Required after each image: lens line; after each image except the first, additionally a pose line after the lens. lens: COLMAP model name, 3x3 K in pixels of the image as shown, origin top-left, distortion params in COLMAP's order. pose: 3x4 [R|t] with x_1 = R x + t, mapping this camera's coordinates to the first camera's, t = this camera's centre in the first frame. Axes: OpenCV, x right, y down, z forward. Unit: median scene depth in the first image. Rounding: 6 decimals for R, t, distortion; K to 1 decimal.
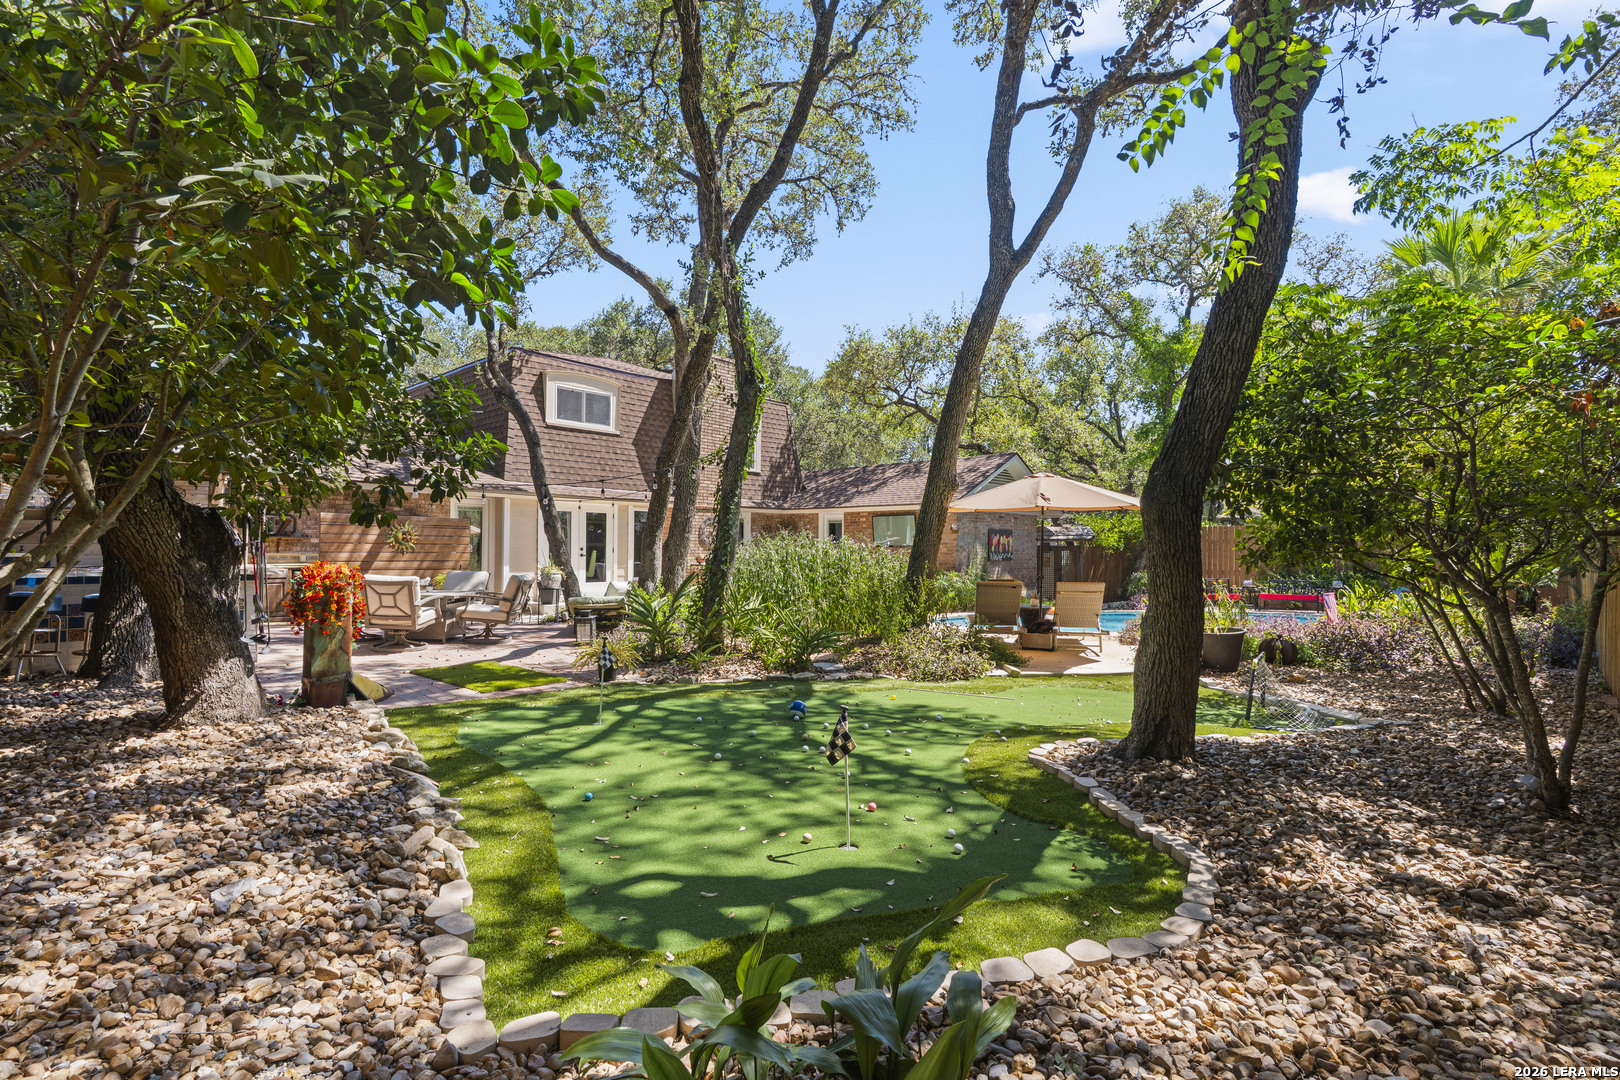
lens RADIAL K [[767.8, 0, 809.9], [0, 767.8, 543.7], [0, 0, 1]] dist [0.021458, -0.000128]
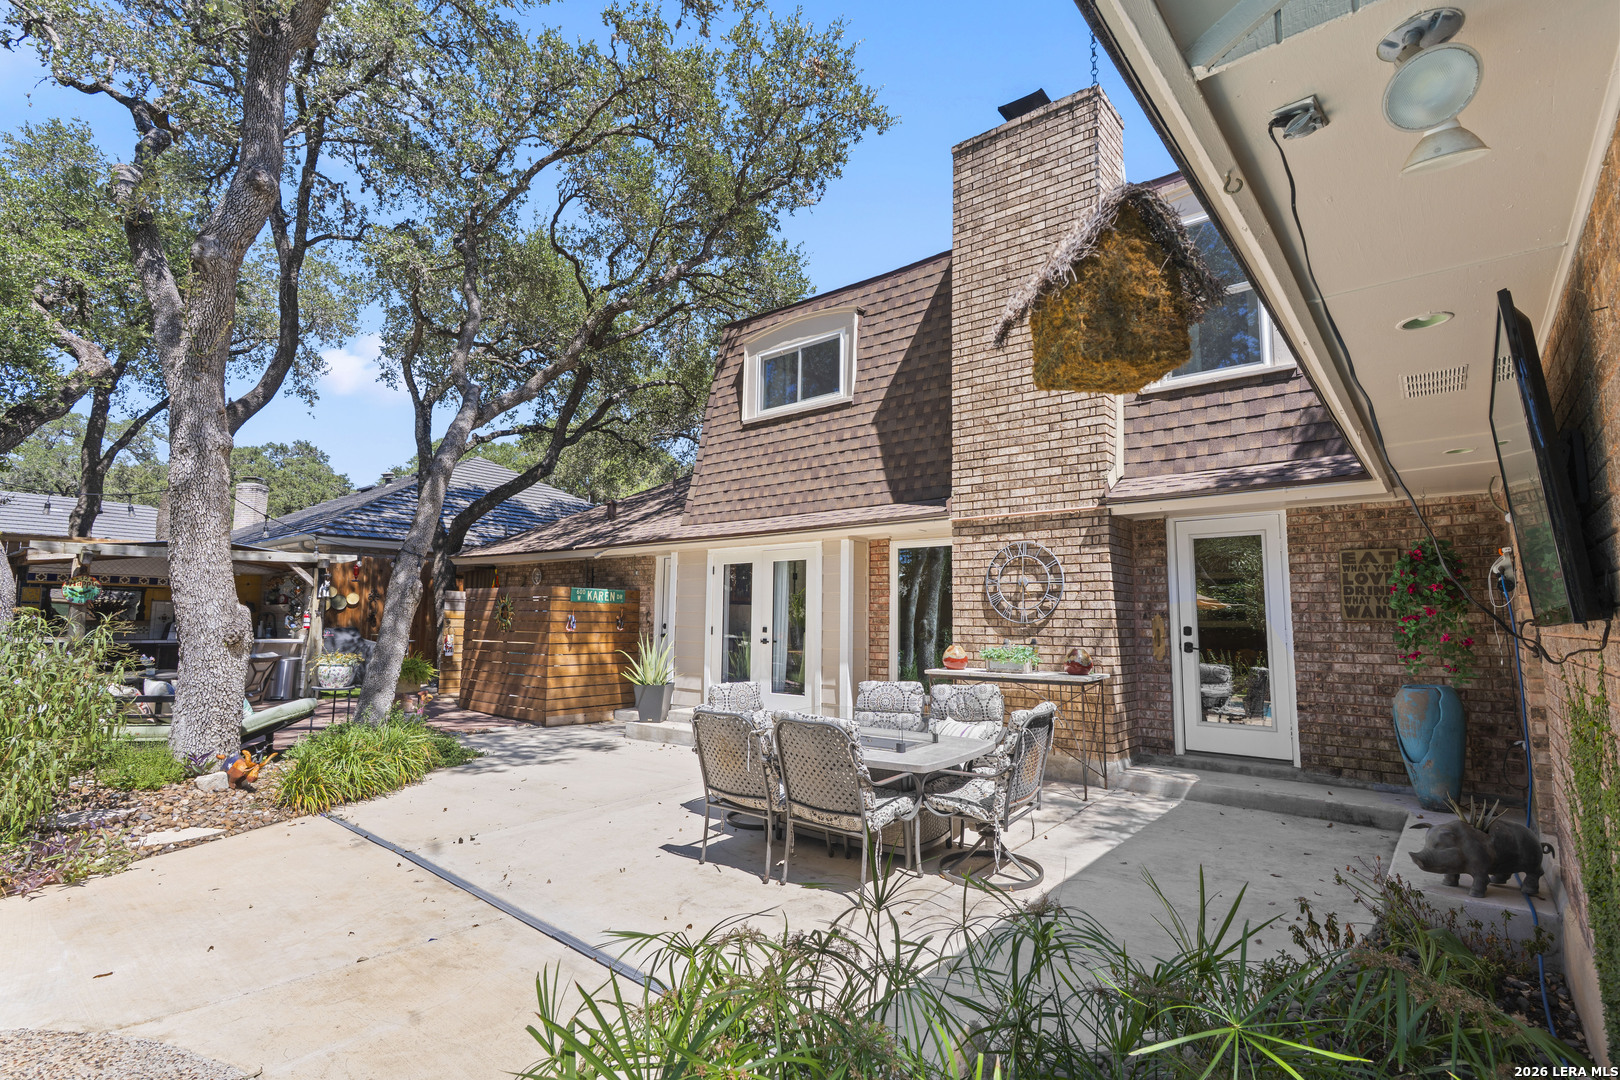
lens RADIAL K [[767.8, 0, 814.8], [0, 767.8, 536.2], [0, 0, 1]] dist [0.021458, -0.000128]
pose [[0.030947, -0.117738, -0.992562, 0.246262], [-0.005777, 0.993000, -0.117970, 0.004939], [0.999504, 0.009385, 0.030050, 0.986707]]
